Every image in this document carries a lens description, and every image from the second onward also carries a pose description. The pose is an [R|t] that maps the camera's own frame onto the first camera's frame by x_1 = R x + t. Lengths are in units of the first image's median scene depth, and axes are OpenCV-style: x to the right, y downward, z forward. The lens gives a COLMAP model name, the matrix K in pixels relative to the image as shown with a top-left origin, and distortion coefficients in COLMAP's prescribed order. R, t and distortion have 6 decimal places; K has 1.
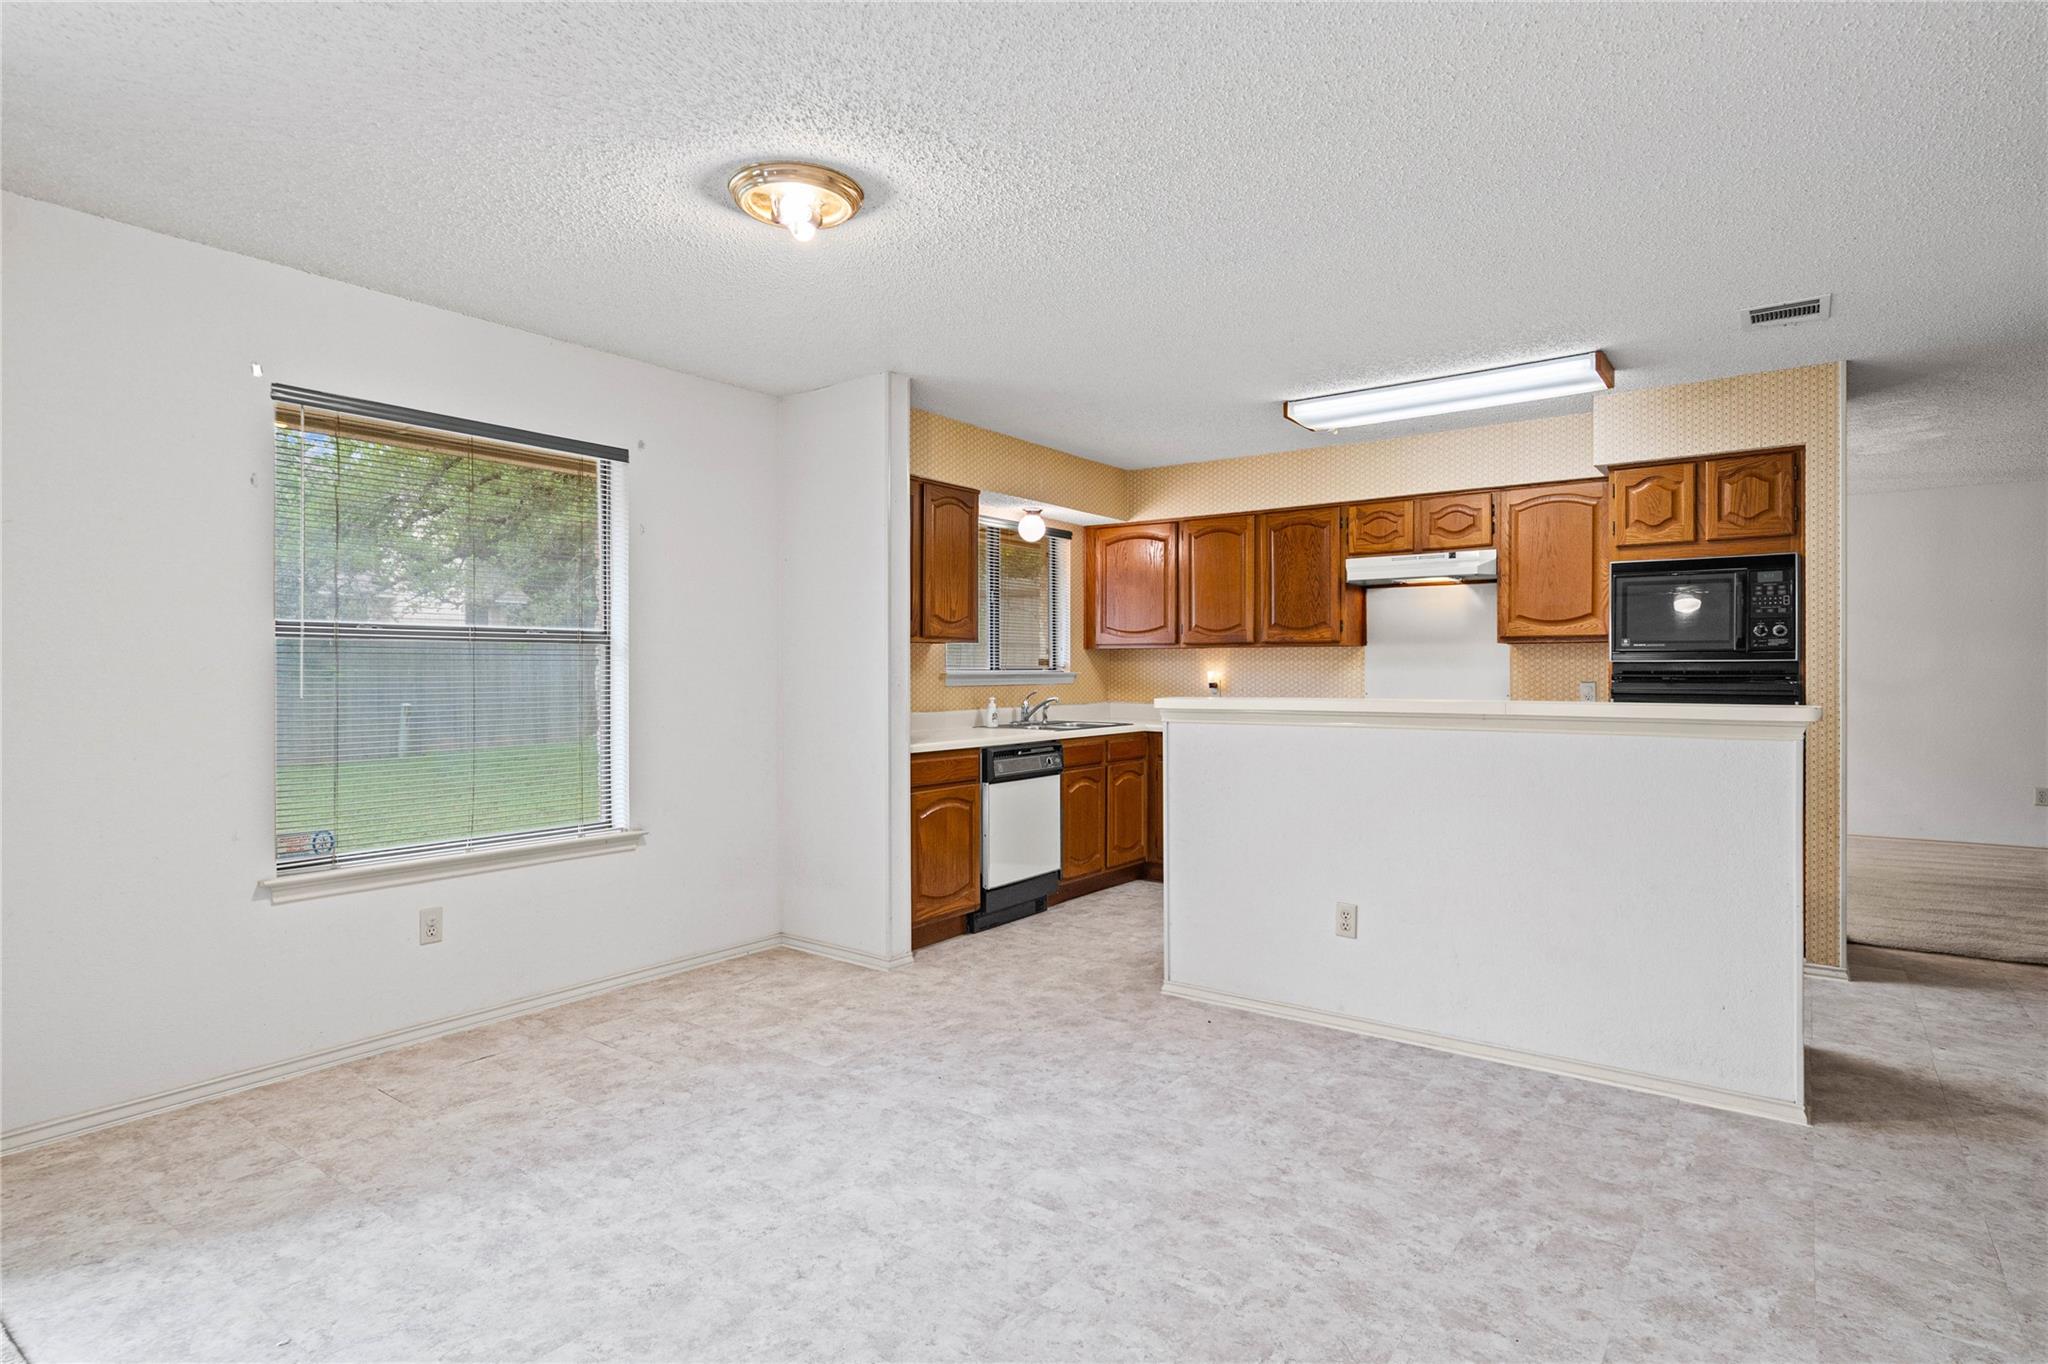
lens RADIAL K [[1061.5, 0, 1007.5], [0, 1061.5, 671.7], [0, 0, 1]] dist [0.003150, 0.001506]
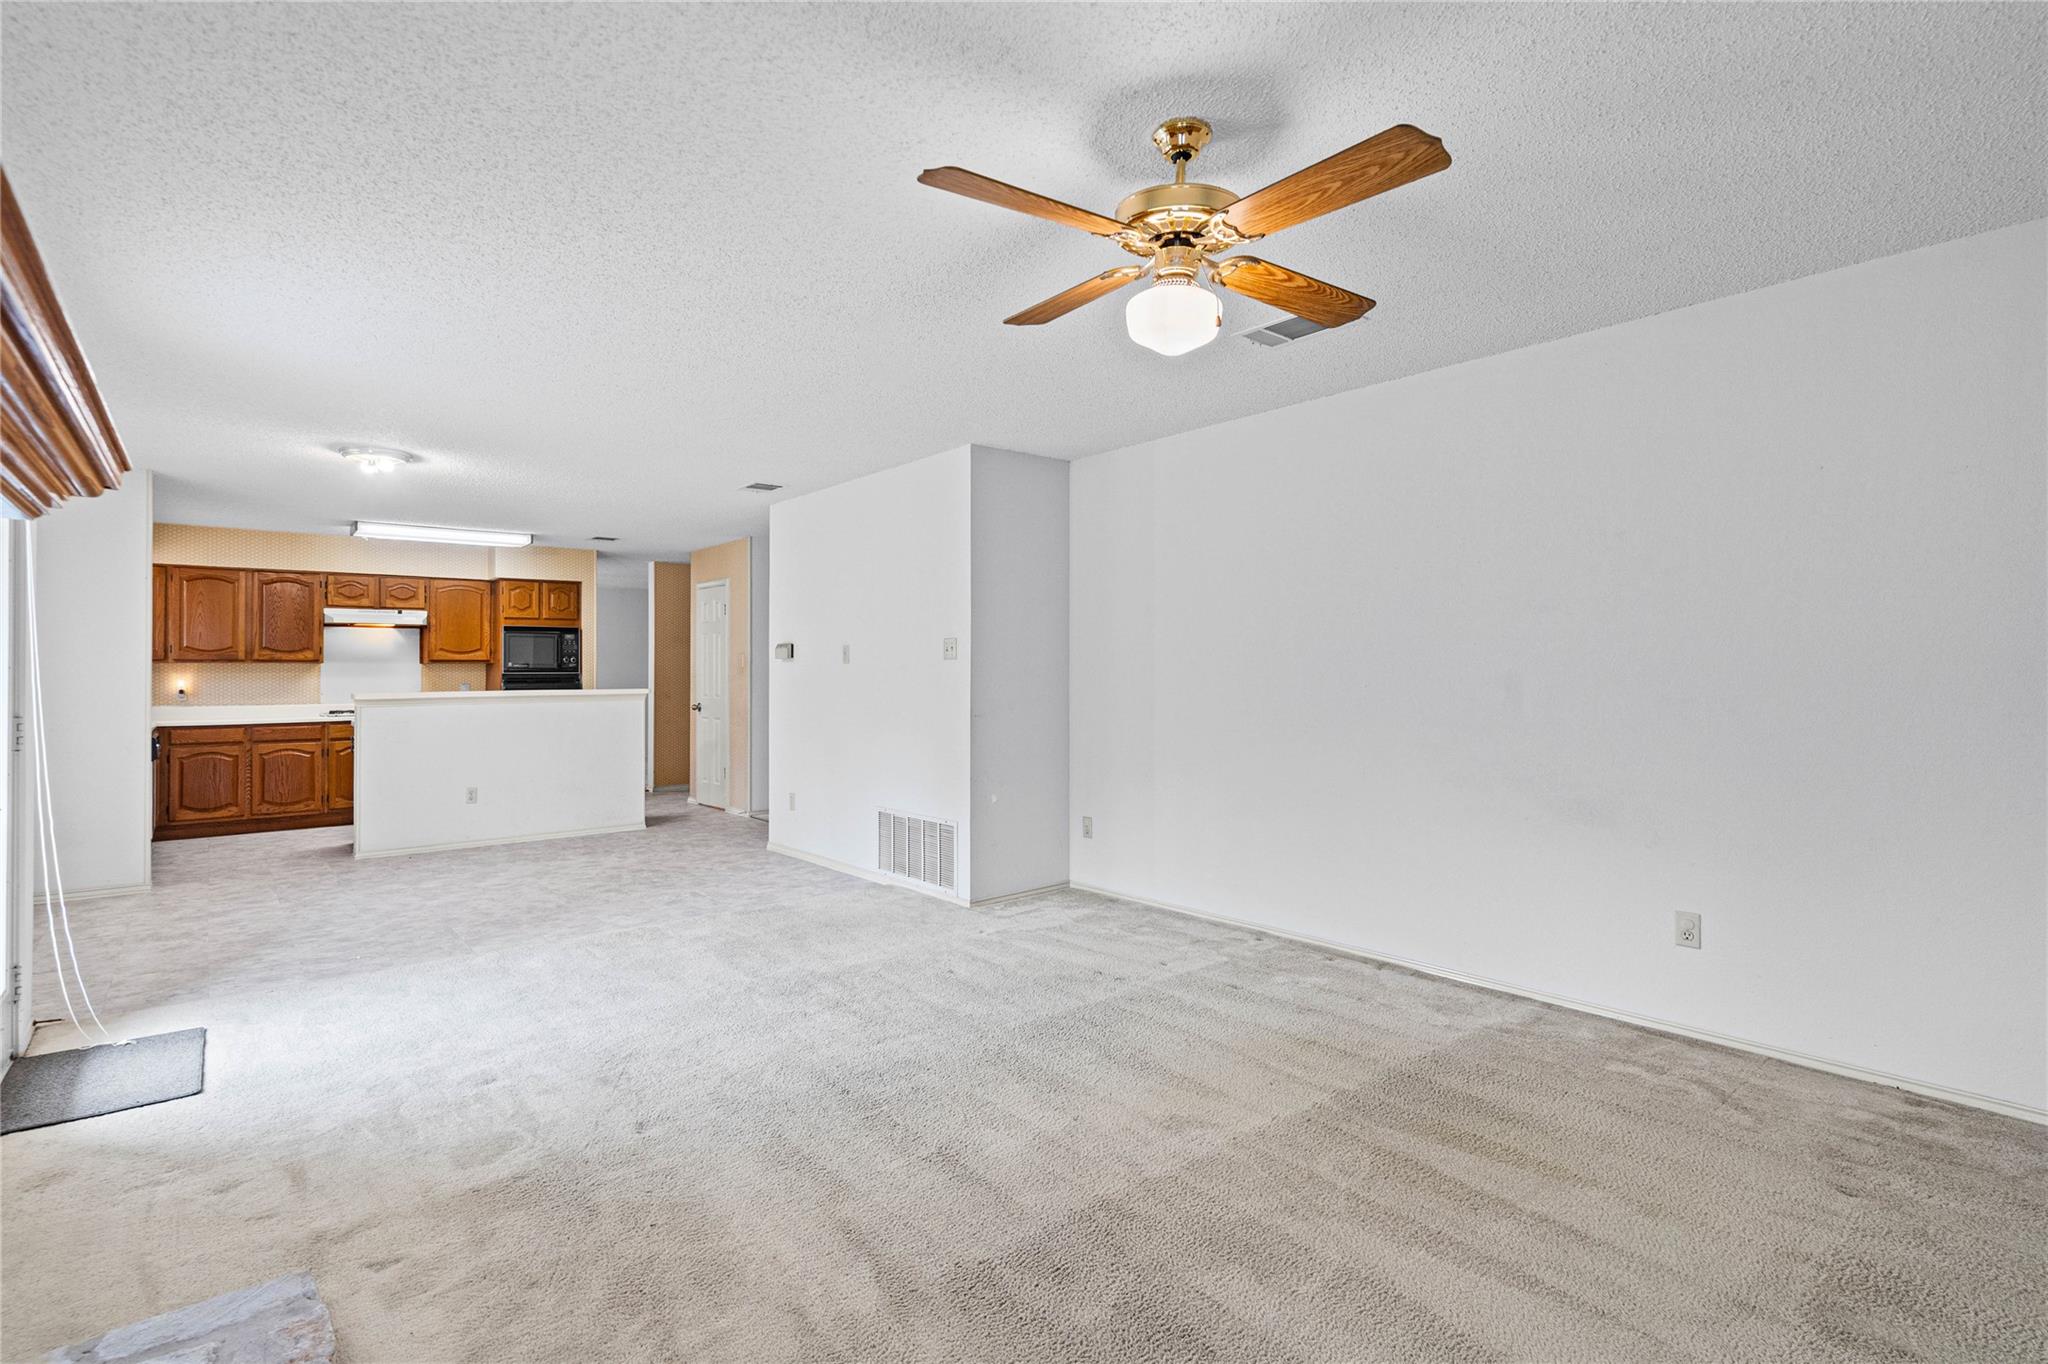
lens RADIAL K [[968.2, 0, 1012.4], [0, 968.2, 656.2], [0, 0, 1]] dist [-0.000072, 0.000252]
pose [[0.233474, 0.017431, 0.972207, -1.035442], [0.008091, 0.999770, -0.019868, 0.002382], [-0.972329, 0.012504, 0.233279, -0.400200]]
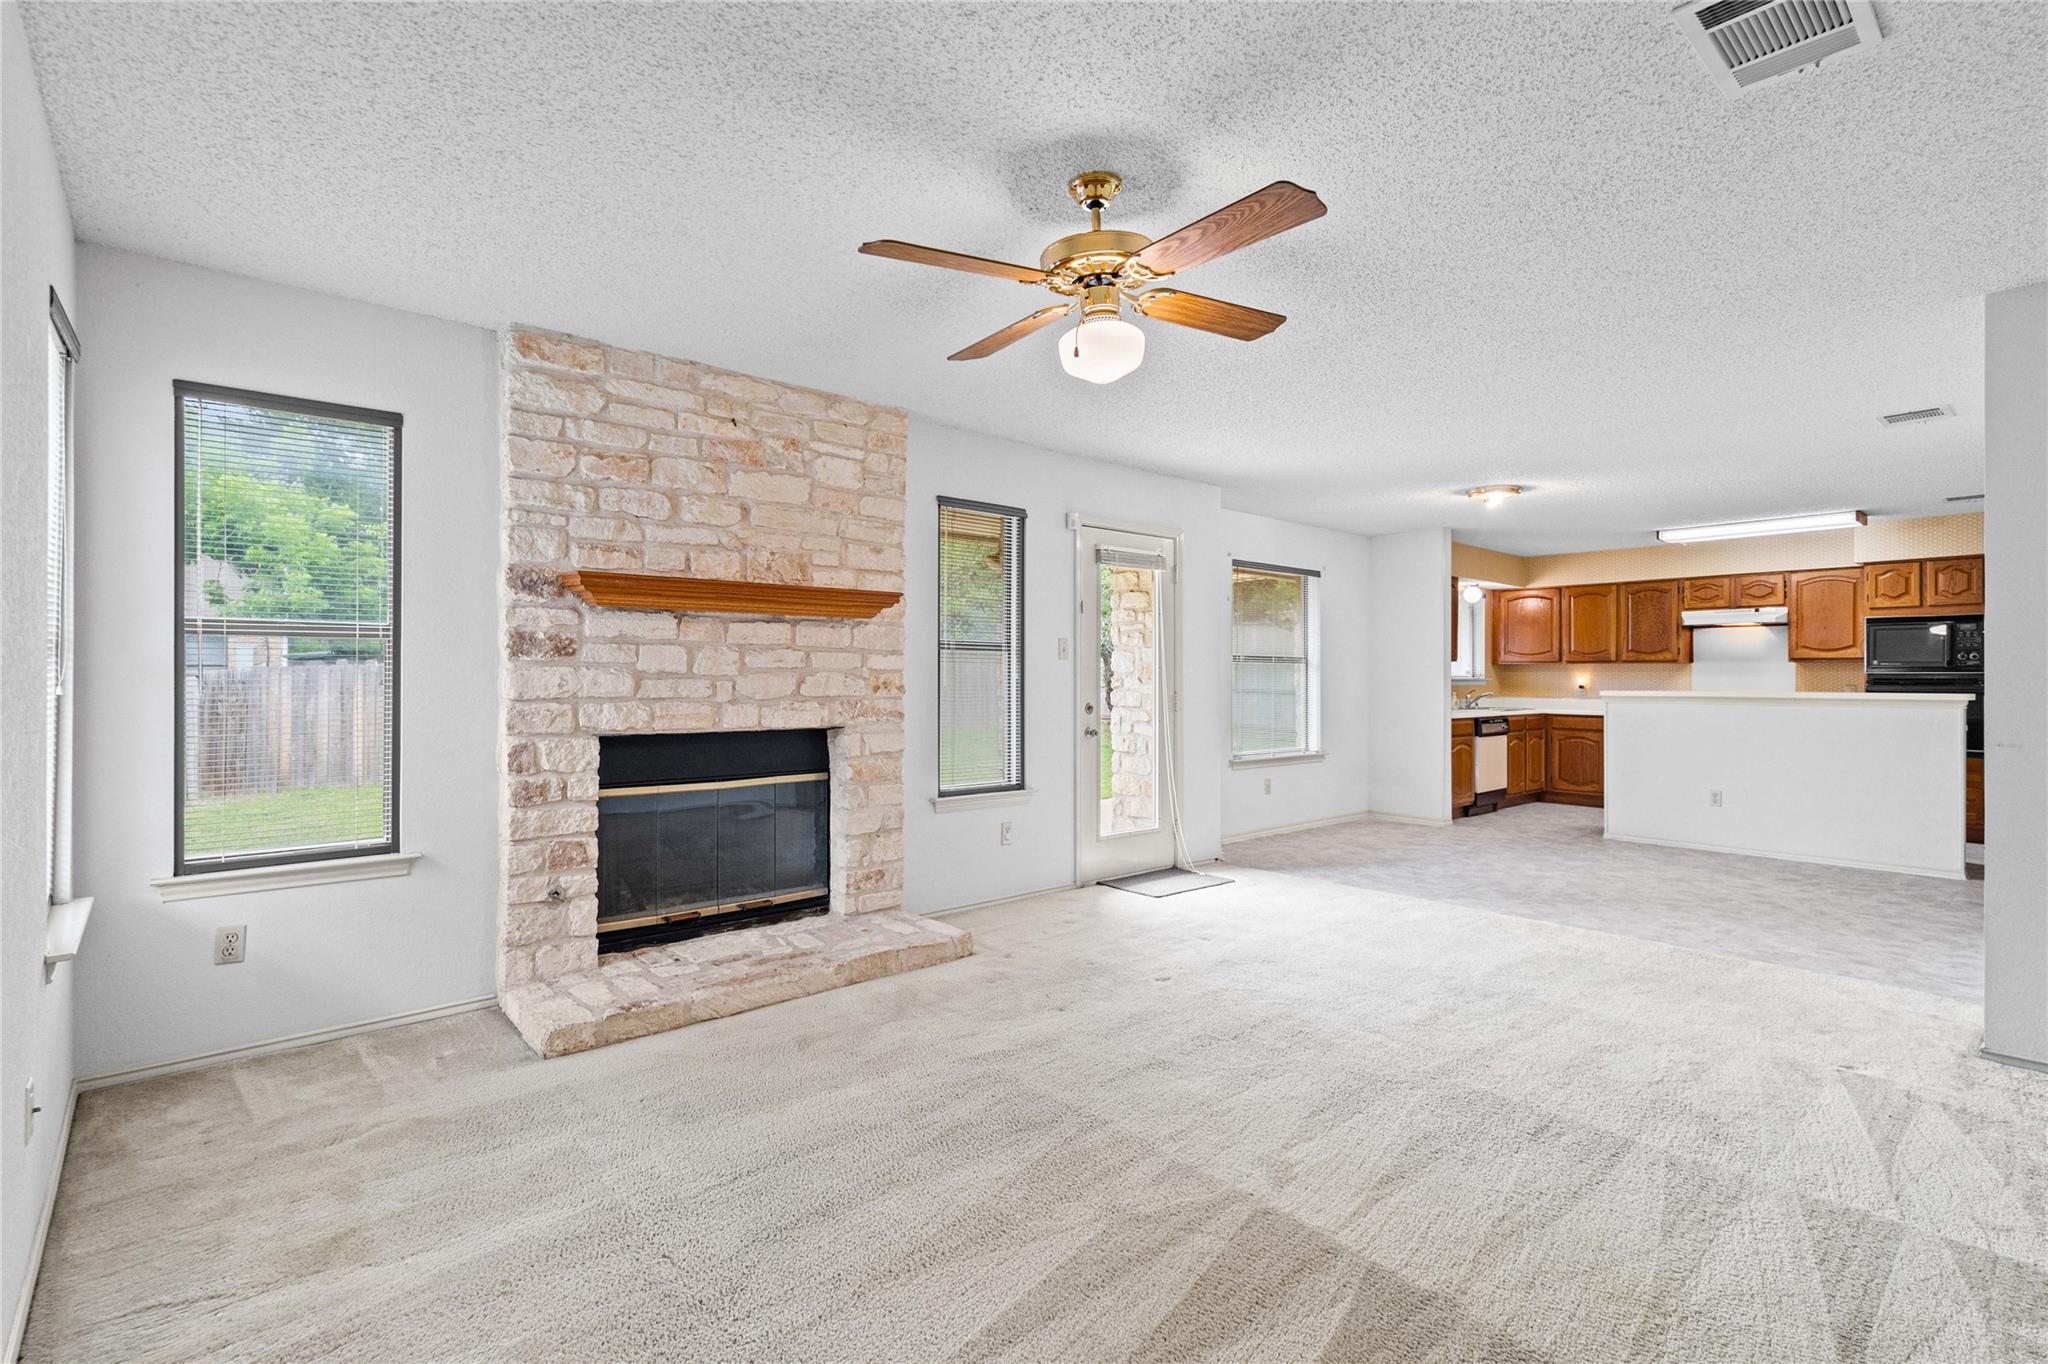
lens RADIAL K [[956.7, 0, 1007.6], [0, 956.7, 672.4], [0, 0, 1]] dist [0.001701, -0.000126]
pose [[0.976709, 0.002544, -0.214555, -0.496373], [-0.003957, 0.999973, -0.006156, 0.004982], [0.214534, 0.006862, 0.976693, -0.883541]]
